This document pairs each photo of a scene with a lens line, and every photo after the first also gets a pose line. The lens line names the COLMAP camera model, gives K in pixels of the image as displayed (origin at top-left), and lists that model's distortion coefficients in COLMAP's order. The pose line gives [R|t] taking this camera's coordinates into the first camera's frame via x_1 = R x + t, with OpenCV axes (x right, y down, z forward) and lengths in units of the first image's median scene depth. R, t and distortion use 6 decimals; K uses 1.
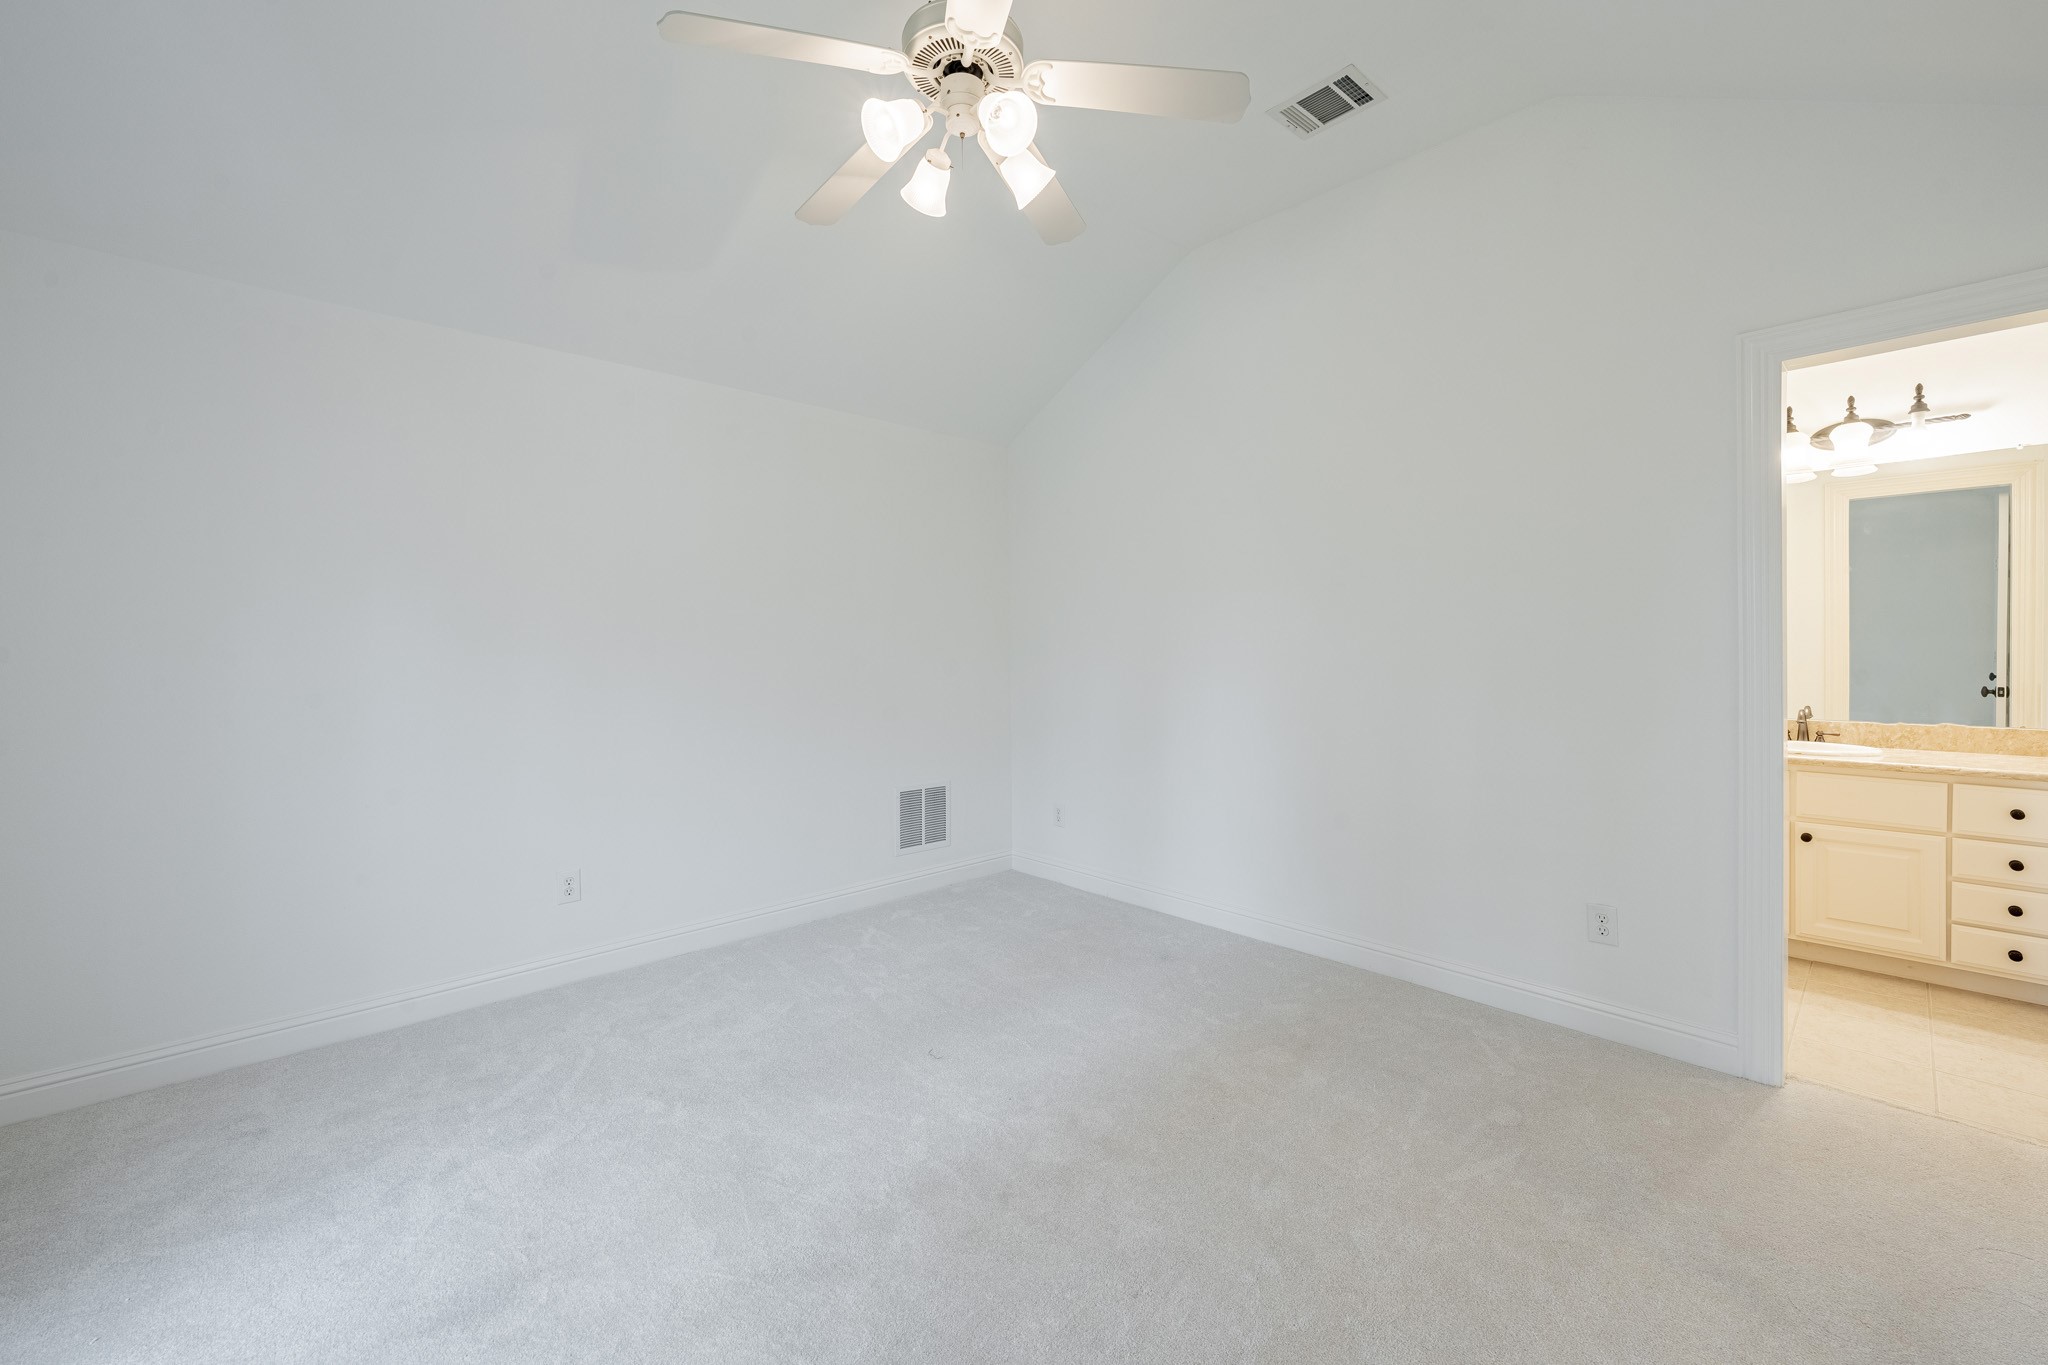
lens RADIAL K [[846.3, 0, 1020.4], [0, 846.3, 654.2], [0, 0, 1]] dist [-0.002221, -0.000242]
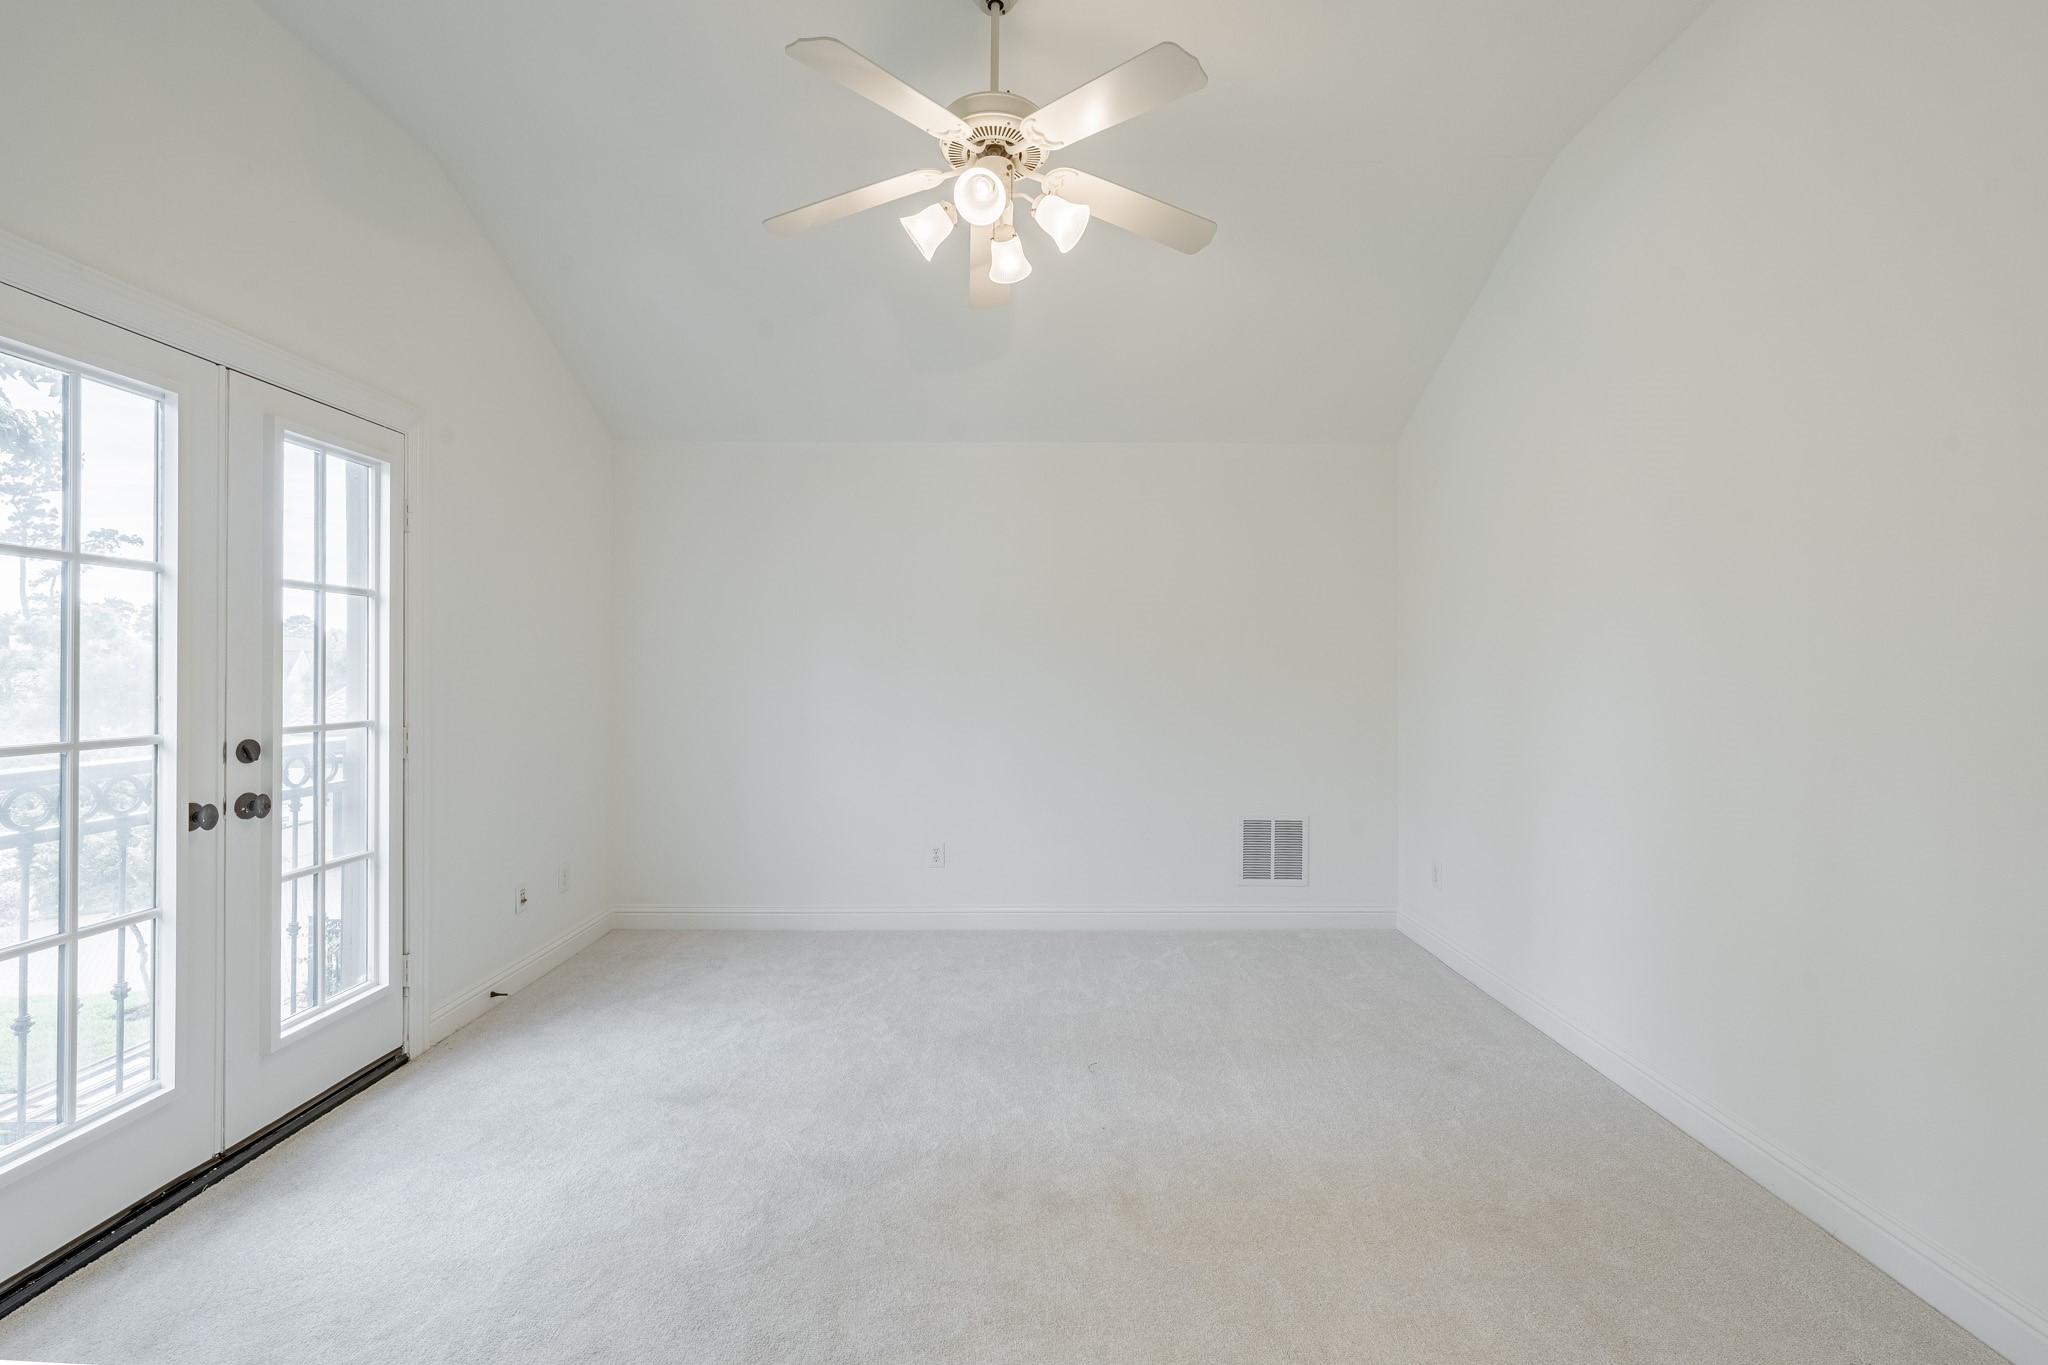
lens RADIAL K [[872.1, 0, 1072.4], [0, 872.1, 662.5], [0, 0, 1]] dist [-0.001517, -0.000258]
pose [[0.728086, 0.005414, -0.685464, 0.506886], [-0.015112, 0.999853, -0.008154, -0.009025], [0.685319, 0.016296, 0.728060, 0.168696]]
